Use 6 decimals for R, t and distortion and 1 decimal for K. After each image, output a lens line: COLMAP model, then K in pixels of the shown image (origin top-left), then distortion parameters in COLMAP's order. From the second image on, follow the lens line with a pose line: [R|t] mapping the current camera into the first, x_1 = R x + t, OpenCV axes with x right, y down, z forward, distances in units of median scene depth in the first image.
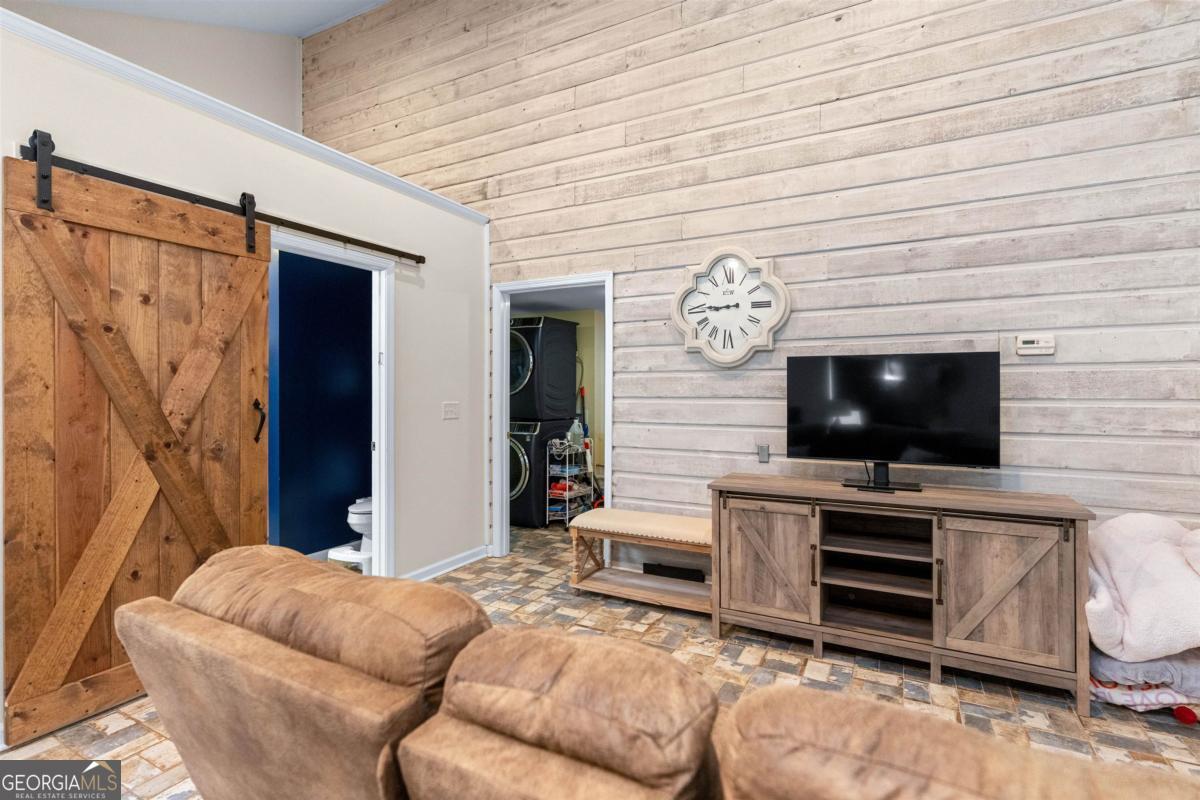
lens RADIAL K [[575.6, 0, 600.0], [0, 575.6, 400.0], [0, 0, 1]] dist [0.001457, -0.000036]
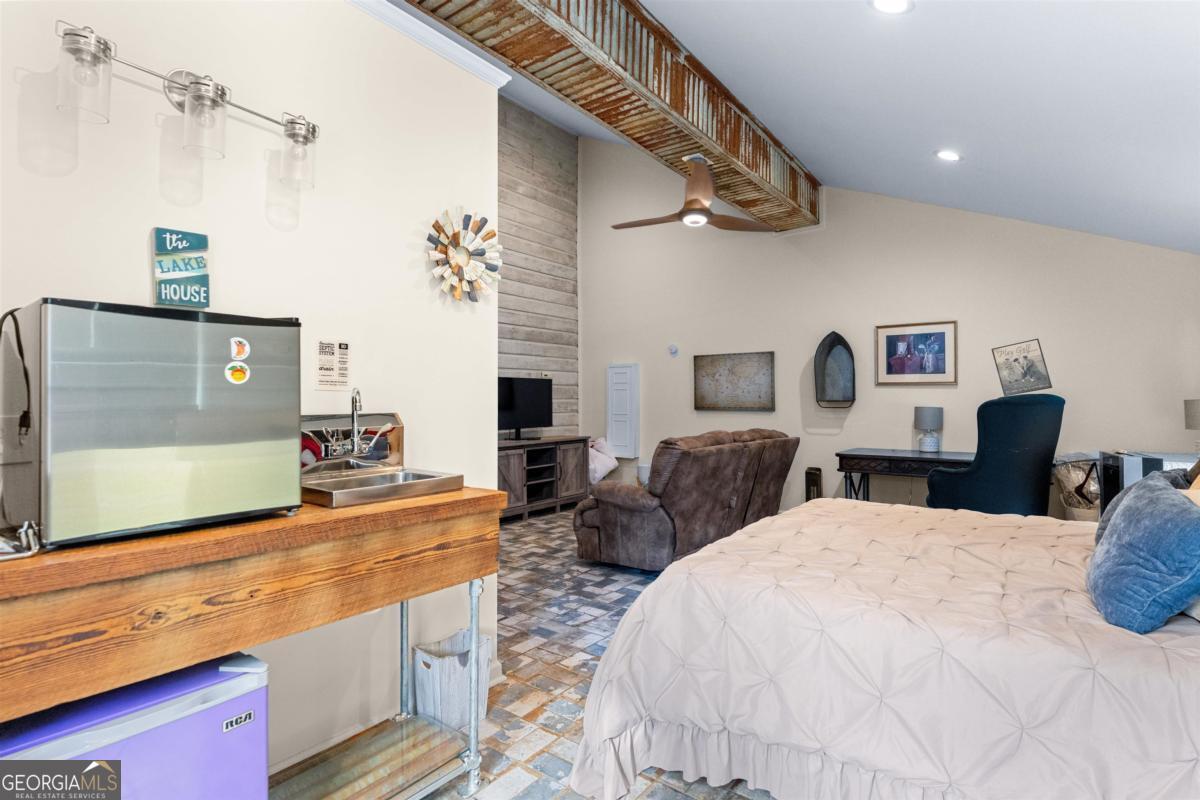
lens RADIAL K [[575.6, 0, 600.0], [0, 575.6, 400.0], [0, 0, 1]] dist [0.001457, -0.000036]
pose [[0.161068, -0.000218, 0.986943, -1.701836], [0.019663, 0.999802, -0.002988, 0.018065], [-0.986747, 0.019887, 0.161040, 0.392580]]
